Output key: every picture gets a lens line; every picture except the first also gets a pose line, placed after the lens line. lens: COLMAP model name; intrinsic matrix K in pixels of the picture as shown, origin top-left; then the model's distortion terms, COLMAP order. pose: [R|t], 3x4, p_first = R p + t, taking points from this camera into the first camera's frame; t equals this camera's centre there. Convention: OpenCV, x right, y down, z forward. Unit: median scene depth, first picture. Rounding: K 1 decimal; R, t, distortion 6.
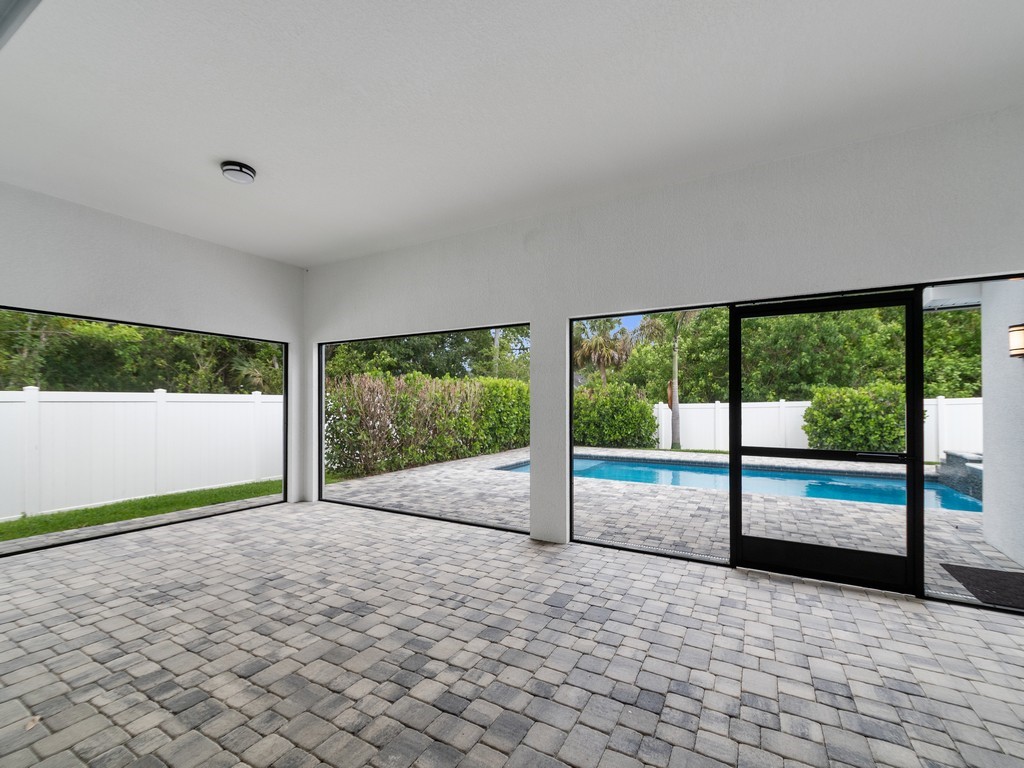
lens RADIAL K [[457.4, 0, 509.5], [0, 457.4, 398.8], [0, 0, 1]] dist [-0.001959, -0.000273]
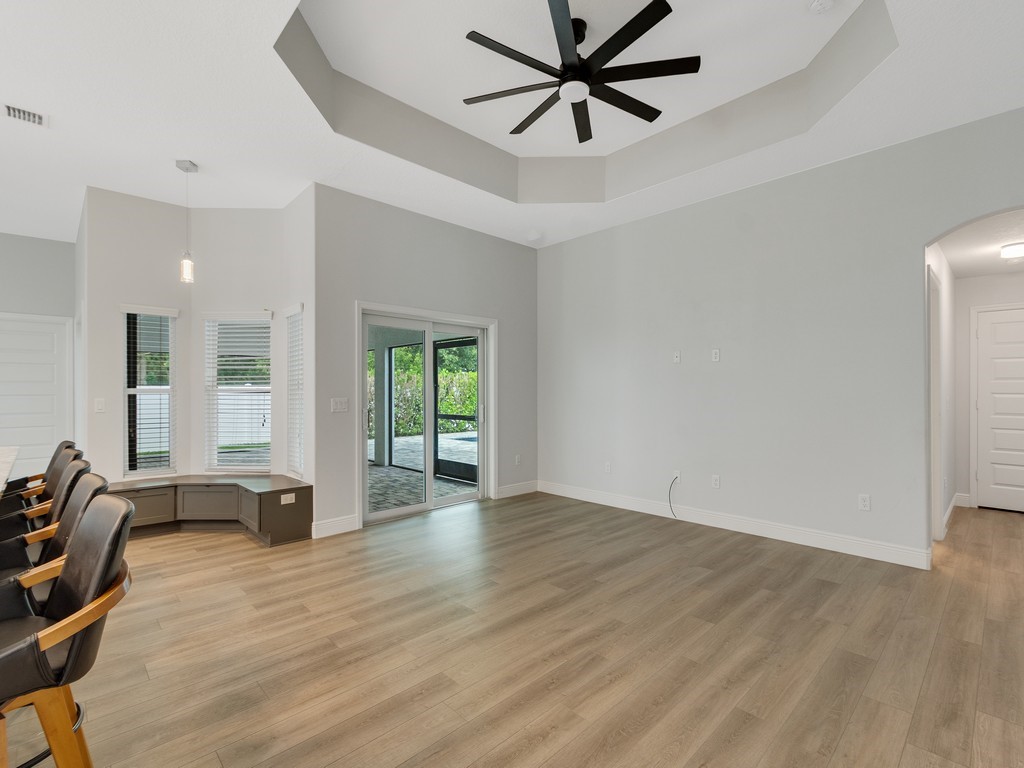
lens RADIAL K [[457.4, 0, 509.5], [0, 457.4, 398.8], [0, 0, 1]] dist [-0.001959, -0.000273]
pose [[0.958241, -0.001262, -0.285960, 1.226863], [0.008564, 0.999668, 0.024285, -0.007041], [0.285834, -0.025720, 0.957934, -0.707999]]
